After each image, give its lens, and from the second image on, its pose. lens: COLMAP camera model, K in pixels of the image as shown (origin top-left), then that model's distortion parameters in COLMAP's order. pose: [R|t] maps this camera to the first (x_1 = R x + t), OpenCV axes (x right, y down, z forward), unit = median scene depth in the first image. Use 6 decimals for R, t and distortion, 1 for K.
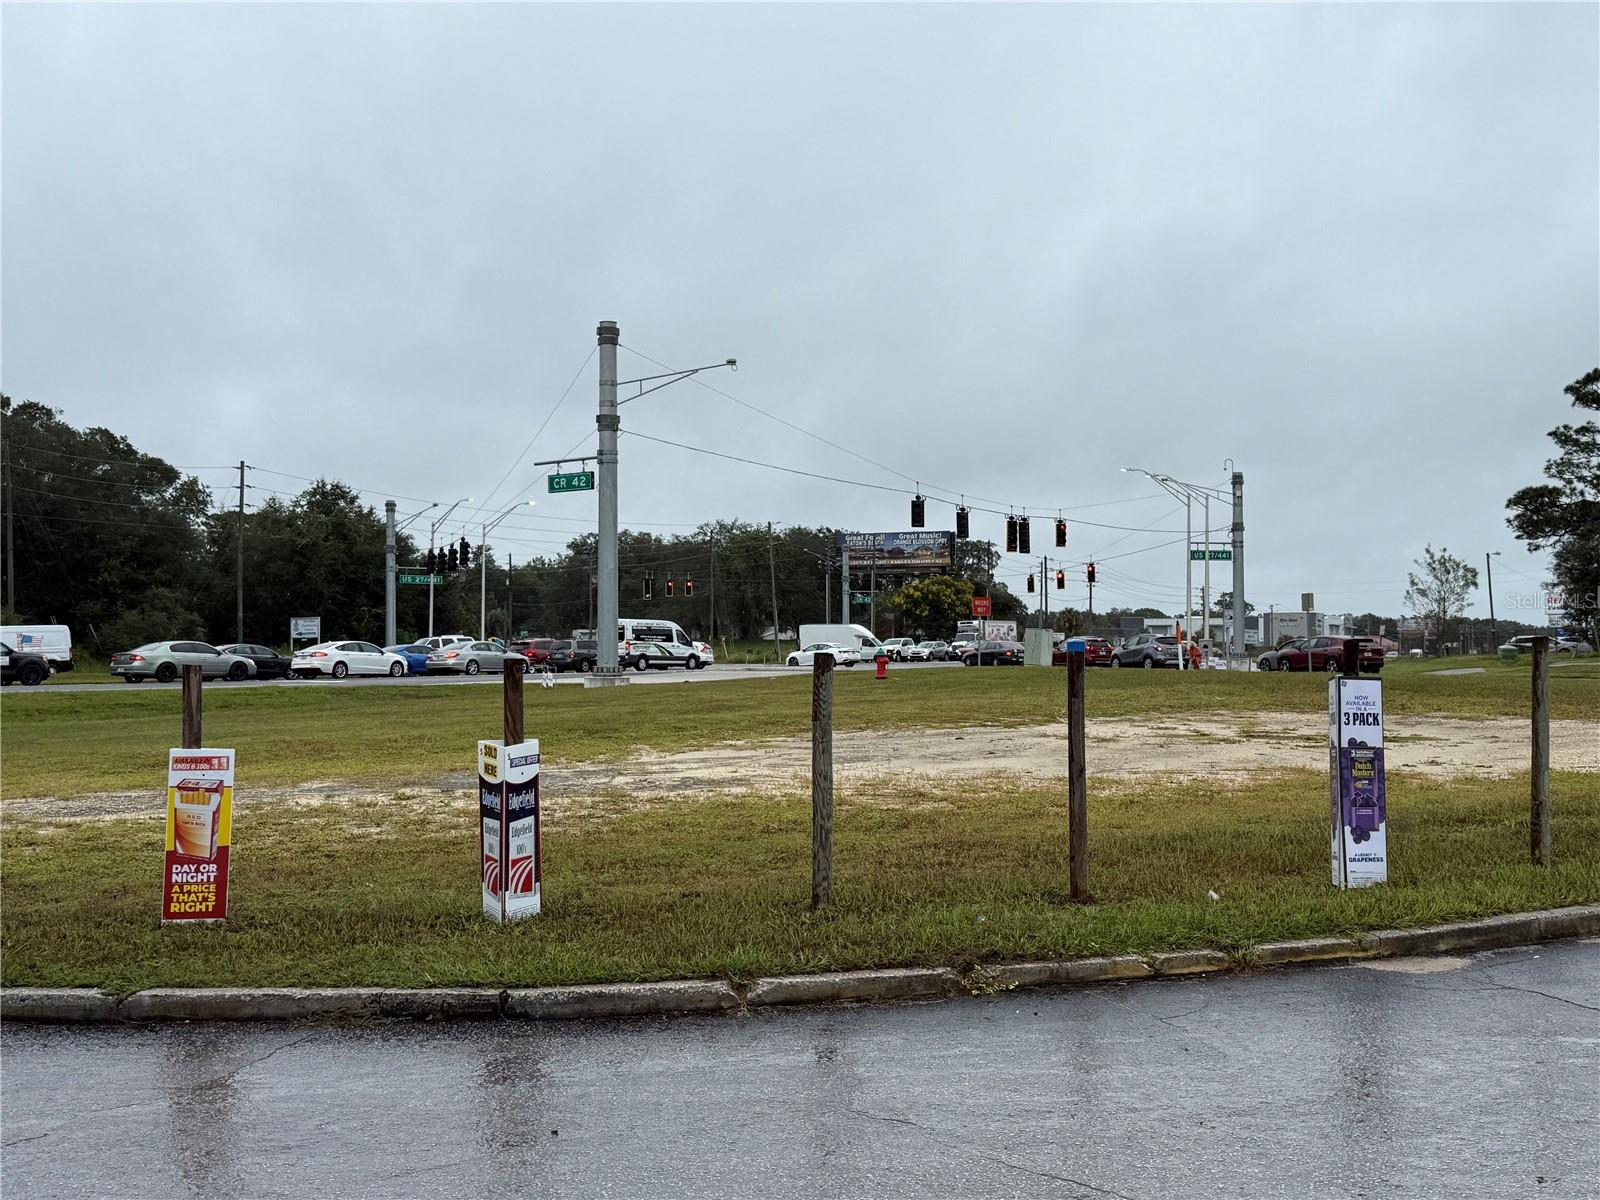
lens RADIAL K [[1806.0, 0, 803.3], [0, 1806.0, 600.5], [0, 0, 1]] dist [0.116434, 0.000000]
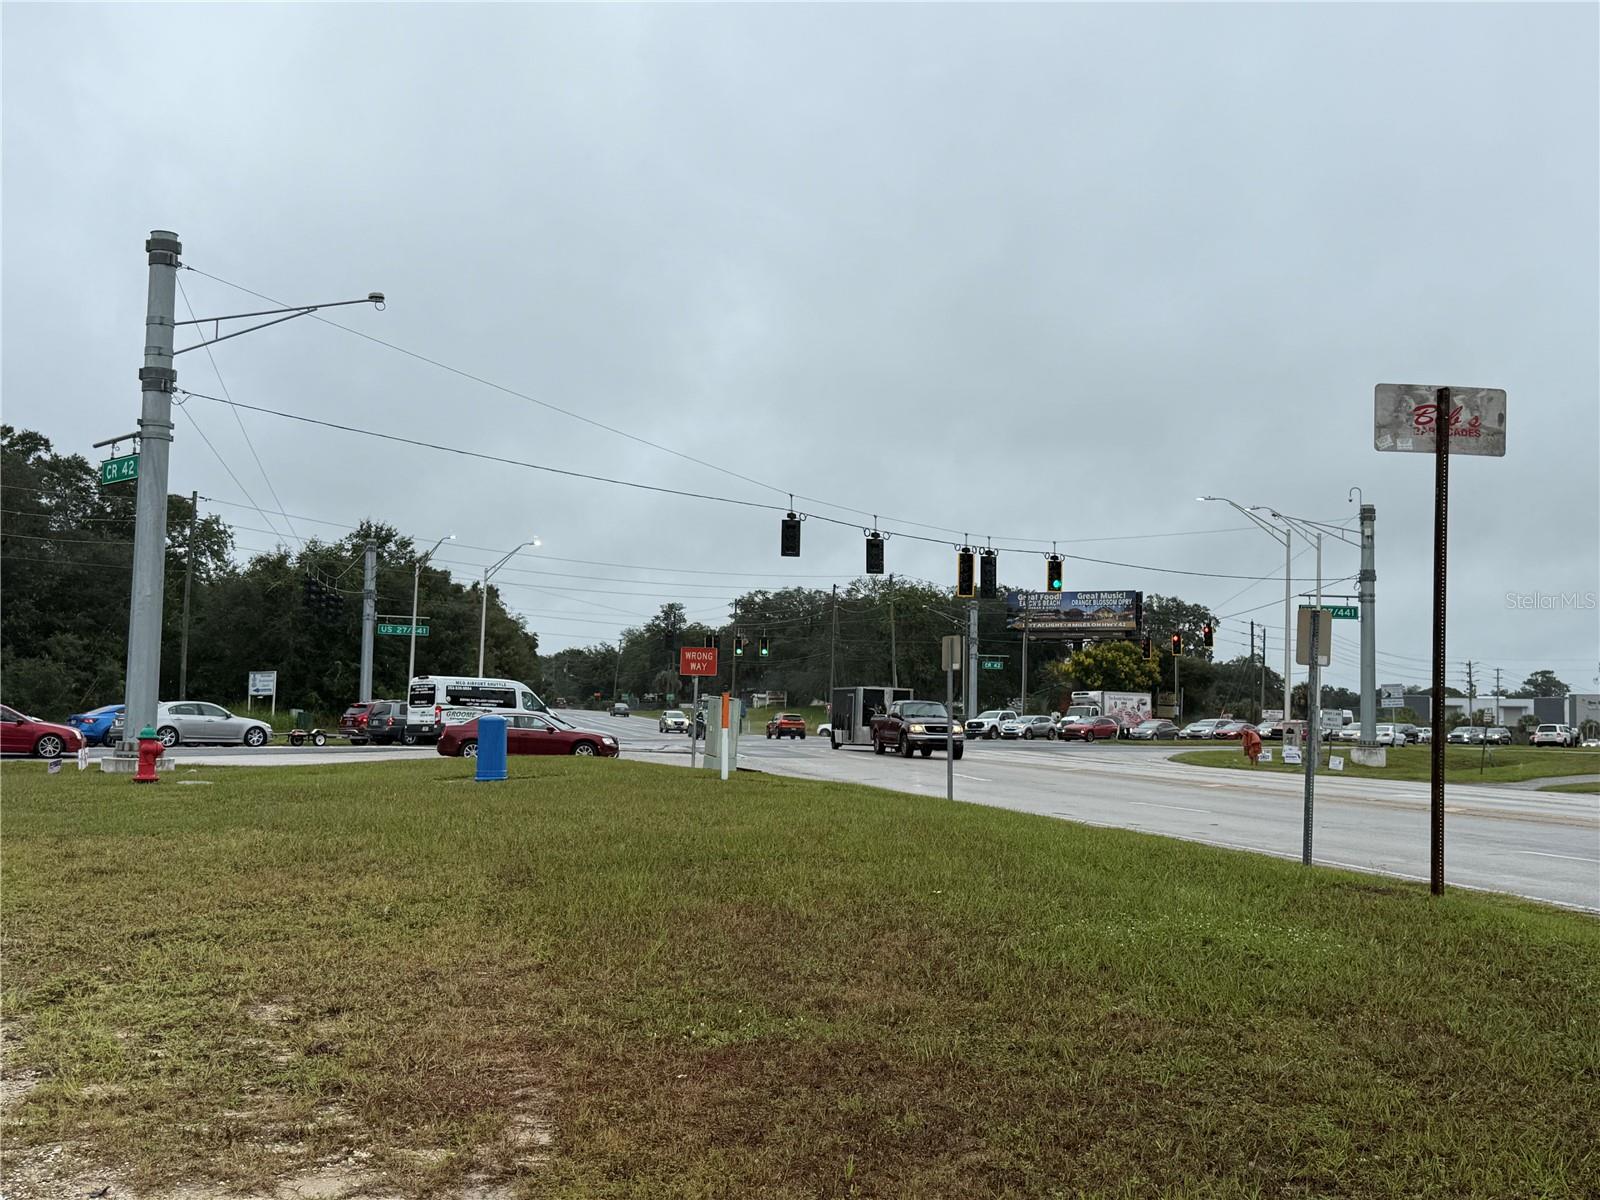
lens RADIAL K [[1806.0, 0, 797.1], [0, 1806.0, 599.8], [0, 0, 1]] dist [0.116434, 0.000000]
pose [[0.985449, 0.012186, -0.169532, 0.132348], [-0.018608, 0.999166, -0.036343, 0.002246], [0.168947, 0.038969, 0.984854, 0.200120]]
